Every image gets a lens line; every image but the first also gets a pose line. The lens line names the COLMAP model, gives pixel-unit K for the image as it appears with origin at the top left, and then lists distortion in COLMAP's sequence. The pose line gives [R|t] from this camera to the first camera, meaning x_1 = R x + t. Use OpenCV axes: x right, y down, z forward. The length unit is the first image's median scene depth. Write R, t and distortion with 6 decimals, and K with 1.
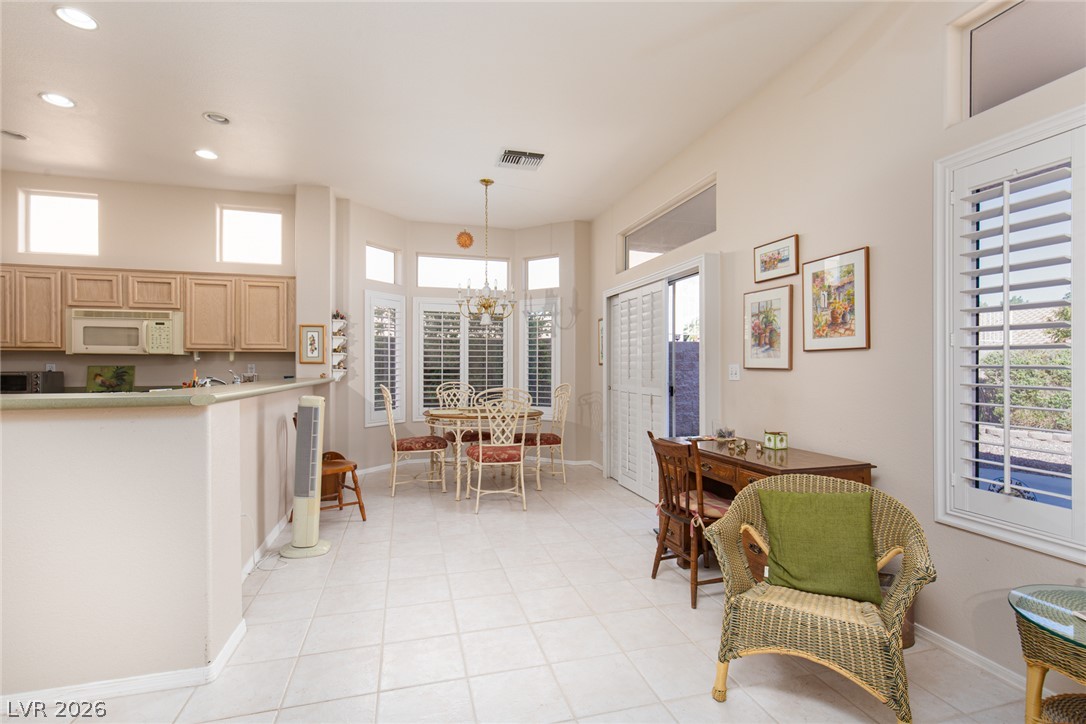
lens RADIAL K [[490.3, 0, 540.5], [0, 490.3, 363.7], [0, 0, 1]] dist [0.009558, 0.000237]
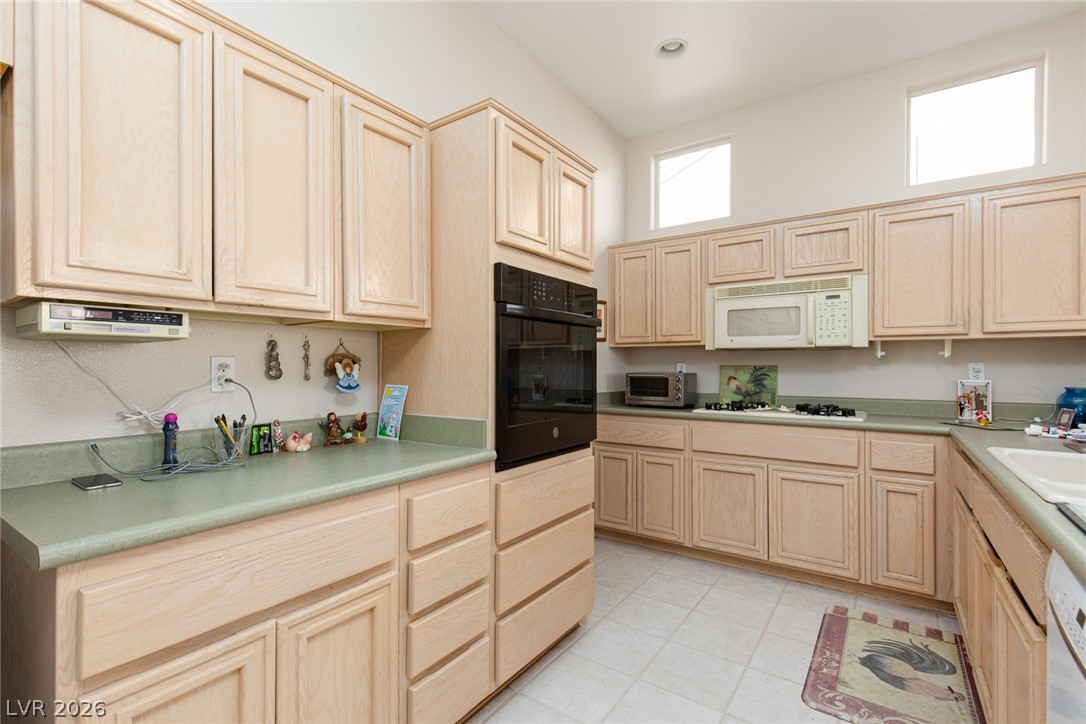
lens RADIAL K [[495.9, 0, 550.6], [0, 495.9, 364.2], [0, 0, 1]] dist [-0.003067, -0.000130]
pose [[0.643702, -0.000599, -0.765276, -0.534180], [0.001199, 0.999999, 0.000226, 0.001893], [0.765276, -0.001063, 0.643702, 0.339344]]
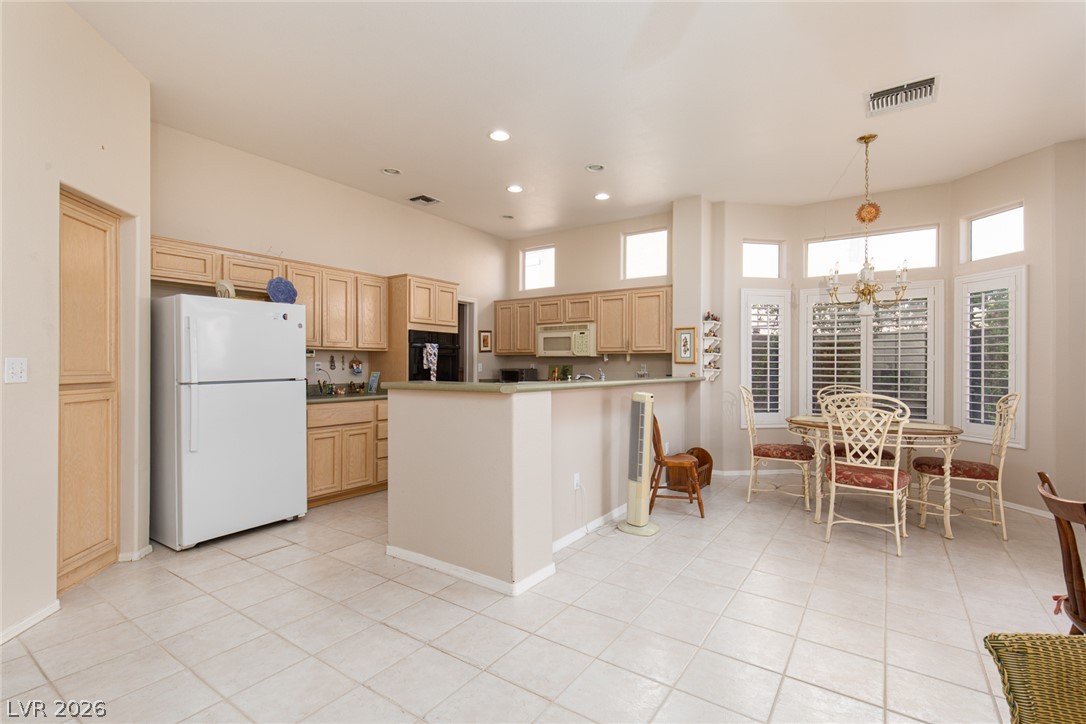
lens RADIAL K [[495.9, 0, 550.6], [0, 495.9, 364.2], [0, 0, 1]] dist [-0.003067, -0.000130]
pose [[0.648699, 0.000919, -0.761045, 0.183253], [-0.000572, 1.000000, 0.000720, 0.000755], [0.761045, -0.000031, 0.648699, 0.079050]]
